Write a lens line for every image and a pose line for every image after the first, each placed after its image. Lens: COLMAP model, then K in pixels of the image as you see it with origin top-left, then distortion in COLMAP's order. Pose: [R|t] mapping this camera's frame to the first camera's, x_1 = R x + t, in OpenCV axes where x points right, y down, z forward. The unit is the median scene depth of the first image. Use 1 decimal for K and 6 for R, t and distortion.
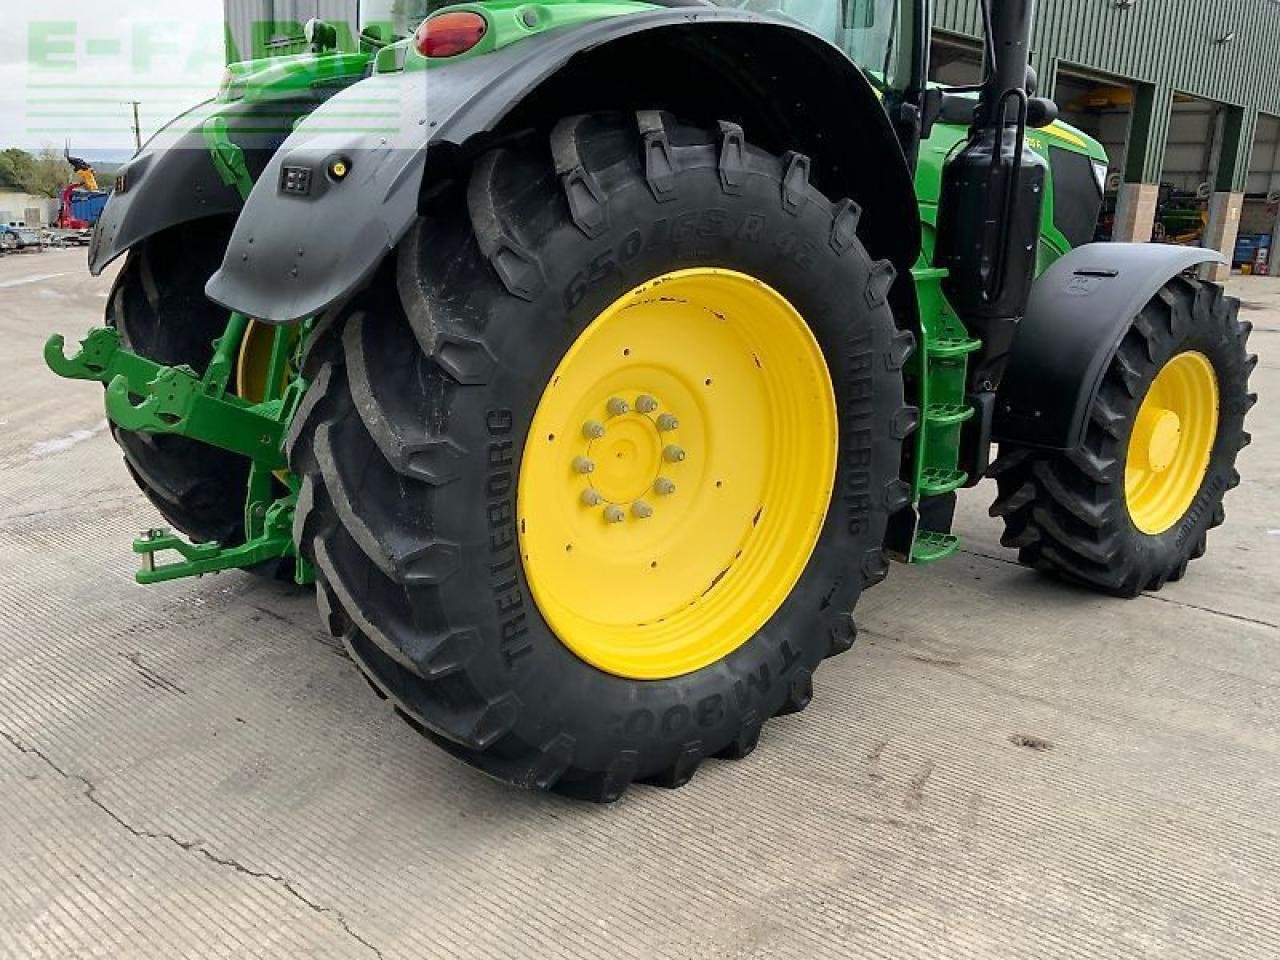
lens RADIAL K [[1057.8, 0, 638.2], [0, 1057.8, 473.1], [0, 0, 1]] dist [0.078400, -0.138606]
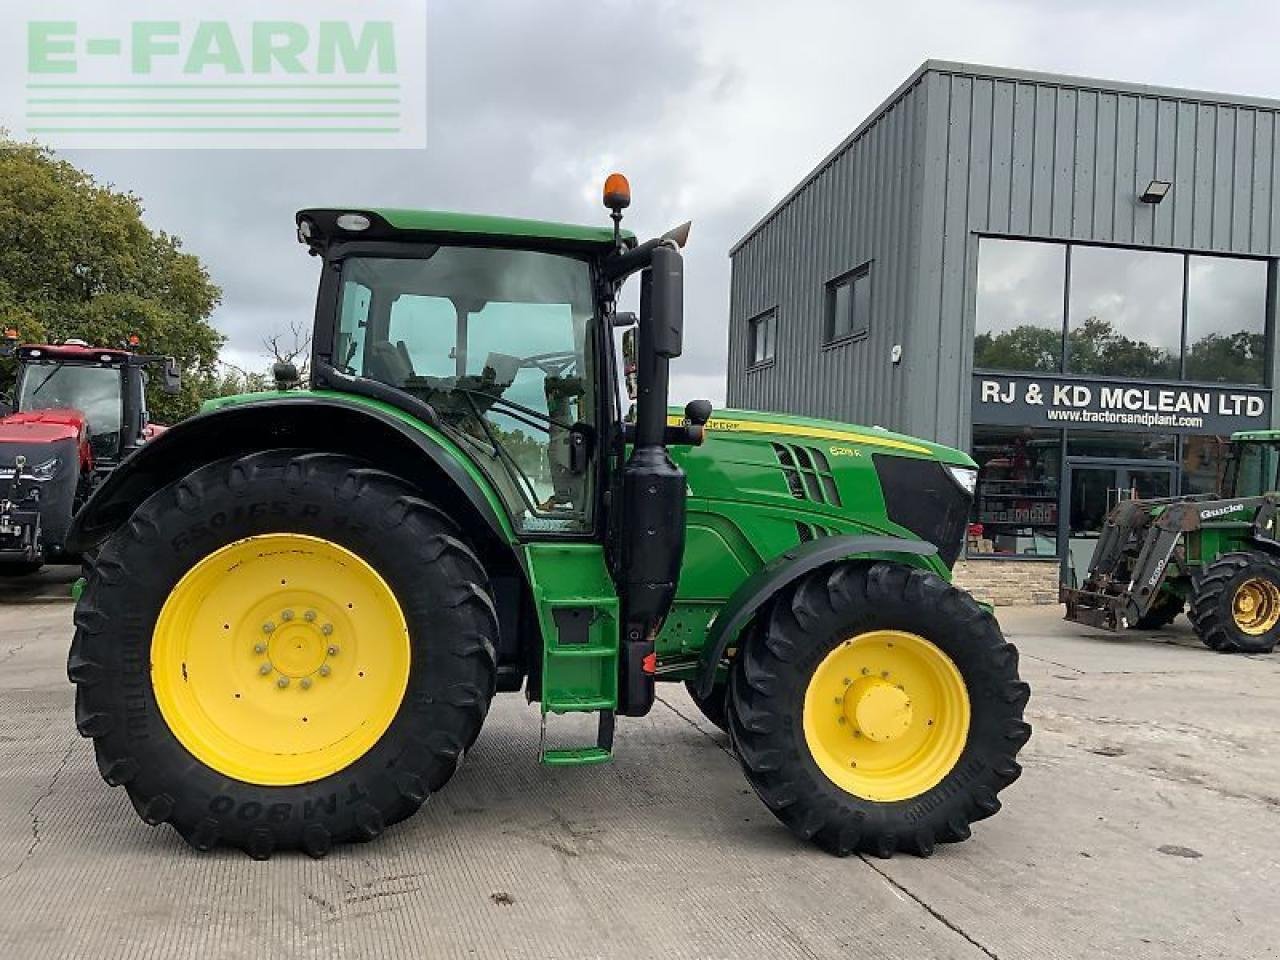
lens RADIAL K [[1057.8, 0, 636.7], [0, 1057.8, 476.2], [0, 0, 1]] dist [0.078400, -0.138606]
pose [[0.840149, -0.001910, -0.542352, 1.277982], [-0.139676, 0.965501, -0.219771, 0.016510], [0.524061, 0.260394, 0.810898, -0.120156]]
